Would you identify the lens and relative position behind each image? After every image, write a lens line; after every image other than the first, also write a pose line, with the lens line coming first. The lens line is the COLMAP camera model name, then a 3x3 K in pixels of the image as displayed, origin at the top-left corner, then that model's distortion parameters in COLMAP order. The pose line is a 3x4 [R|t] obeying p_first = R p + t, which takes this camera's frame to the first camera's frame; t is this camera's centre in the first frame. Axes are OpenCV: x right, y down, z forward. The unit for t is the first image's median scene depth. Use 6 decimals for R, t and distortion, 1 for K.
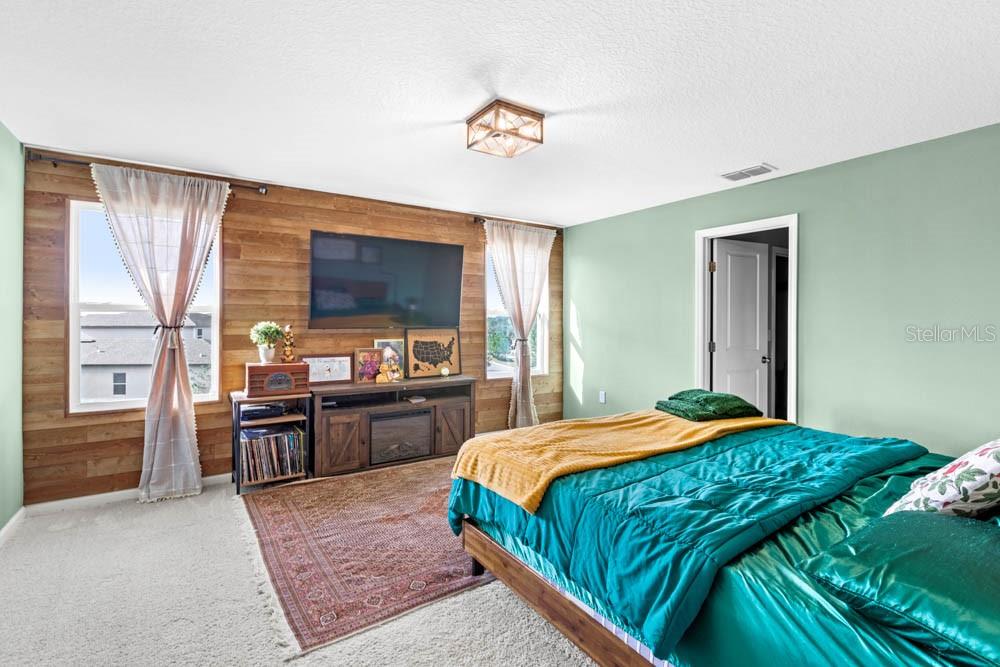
lens RADIAL K [[460.9, 0, 499.5], [0, 460.9, 319.1], [0, 0, 1]] dist [-0.000058, 0.000057]
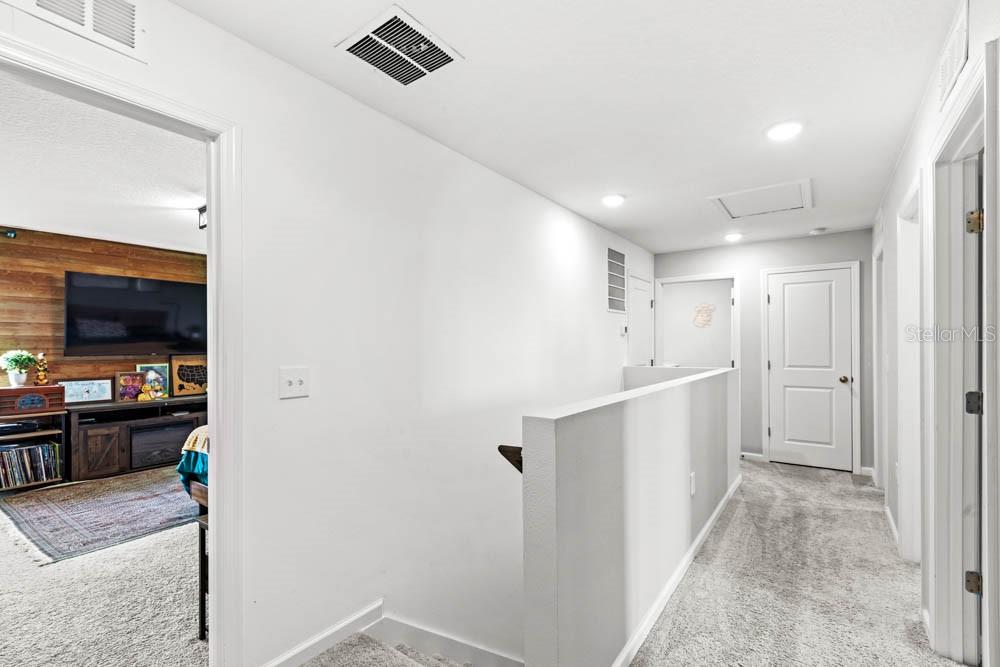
lens RADIAL K [[455.1, 0, 501.7], [0, 455.1, 344.3], [0, 0, 1]] dist [-0.000139, -0.001125]
pose [[0.936654, -0.009400, 0.350130, 0.216637], [0.008996, 0.999956, 0.002778, -0.002204], [-0.350140, 0.000548, 0.936697, -0.456397]]
